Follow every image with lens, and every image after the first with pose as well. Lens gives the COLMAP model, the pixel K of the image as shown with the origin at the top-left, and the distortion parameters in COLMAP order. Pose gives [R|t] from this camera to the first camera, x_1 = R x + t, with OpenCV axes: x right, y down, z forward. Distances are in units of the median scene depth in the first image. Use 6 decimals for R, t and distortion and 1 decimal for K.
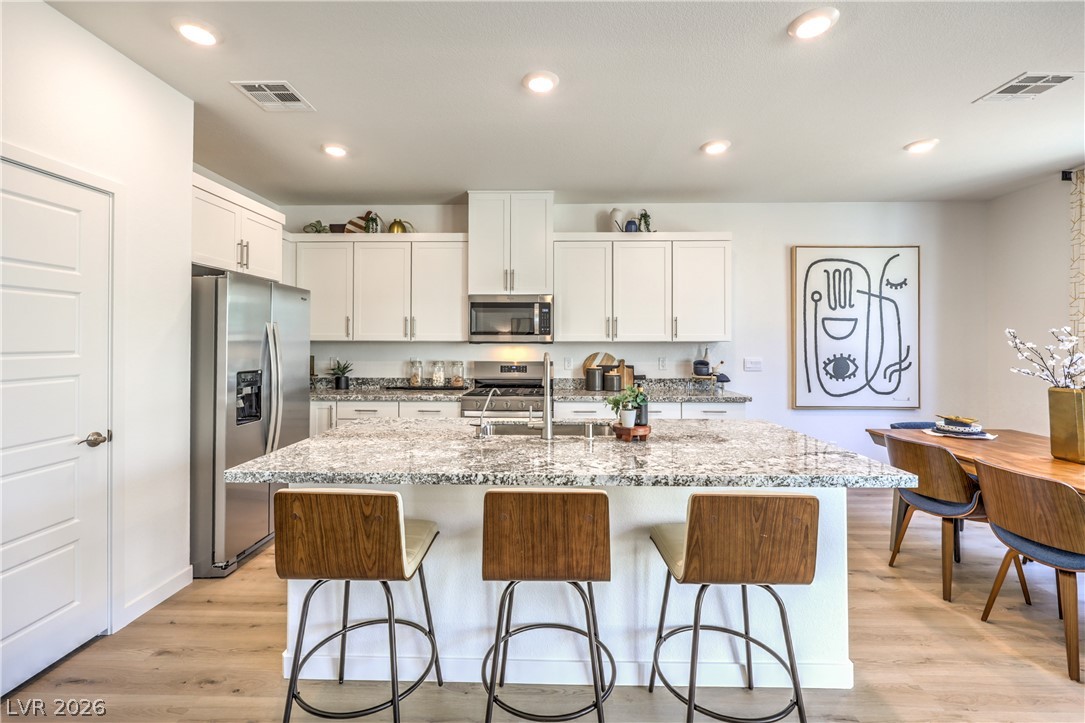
lens RADIAL K [[449.9, 0, 544.8], [0, 449.9, 342.0], [0, 0, 1]] dist [-0.001944, 0.000259]
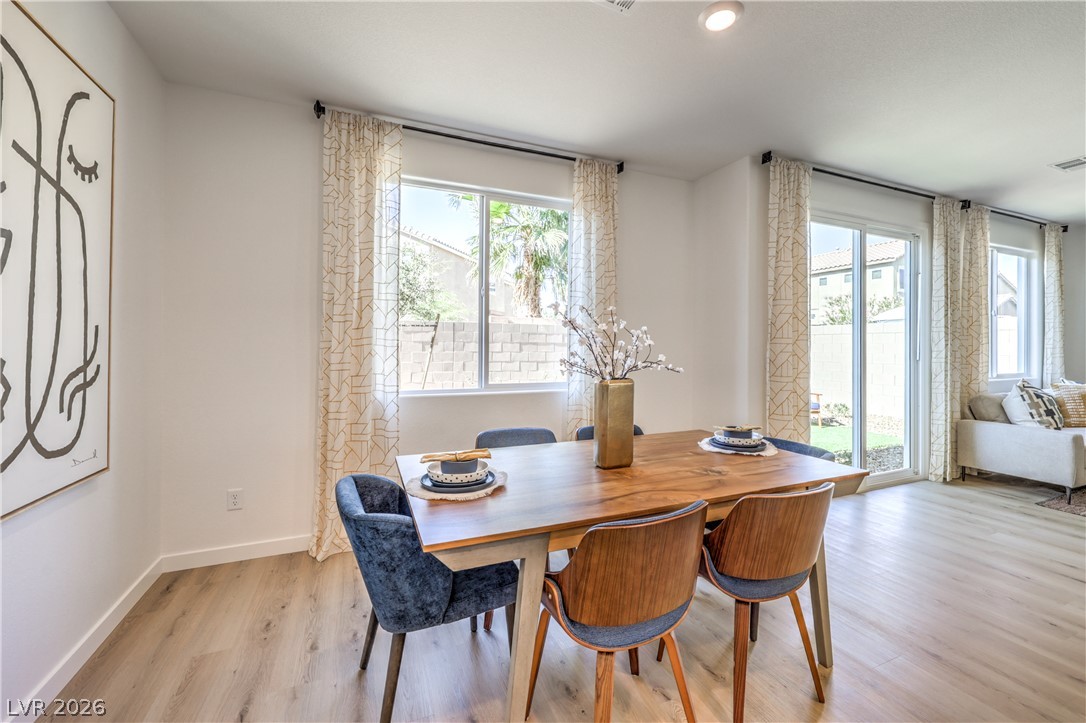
lens RADIAL K [[450.4, 0, 545.3], [0, 450.4, 342.0], [0, 0, 1]] dist [-0.001944, 0.000259]
pose [[-0.413247, 0.006120, 0.910598, 0.258154], [-0.010621, 0.999877, -0.011540, 0.023839], [-0.910557, -0.014440, -0.413131, 0.791734]]
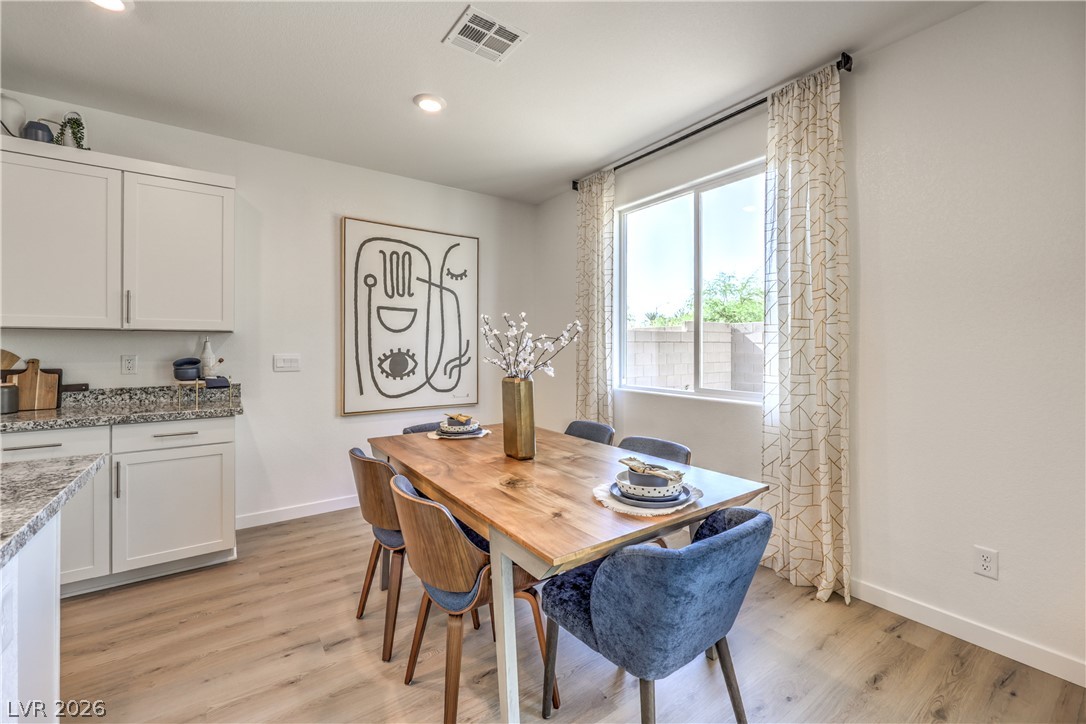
lens RADIAL K [[450.4, 0, 545.3], [0, 450.4, 342.5], [0, 0, 1]] dist [-0.001944, 0.000259]
pose [[0.802352, 0.005574, 0.596825, 0.365327], [-0.001823, 0.999975, -0.006889, 0.020136], [-0.596848, 0.004439, 0.802342, 0.126531]]
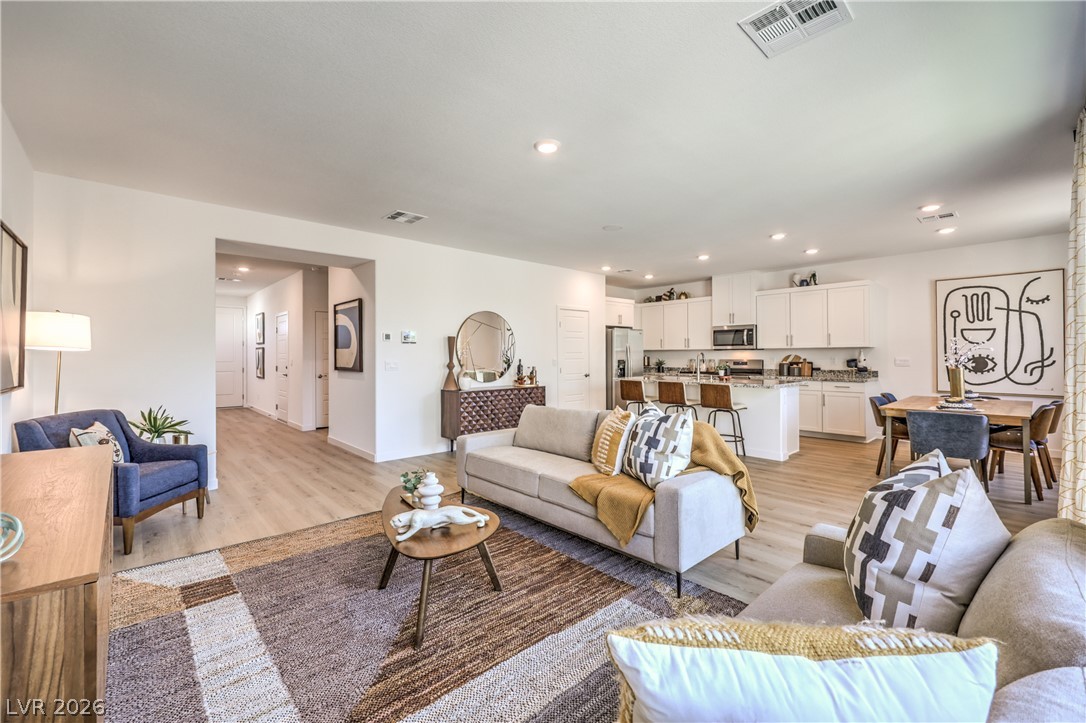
lens RADIAL K [[448.5, 0, 537.2], [0, 448.5, 353.9], [0, 0, 1]] dist [0.000126, 0.000200]
pose [[0.685755, -0.007558, -0.727793, 0.732297], [0.007128, 0.999968, -0.003668, 0.020290], [0.727797, -0.002673, 0.685787, -0.941718]]
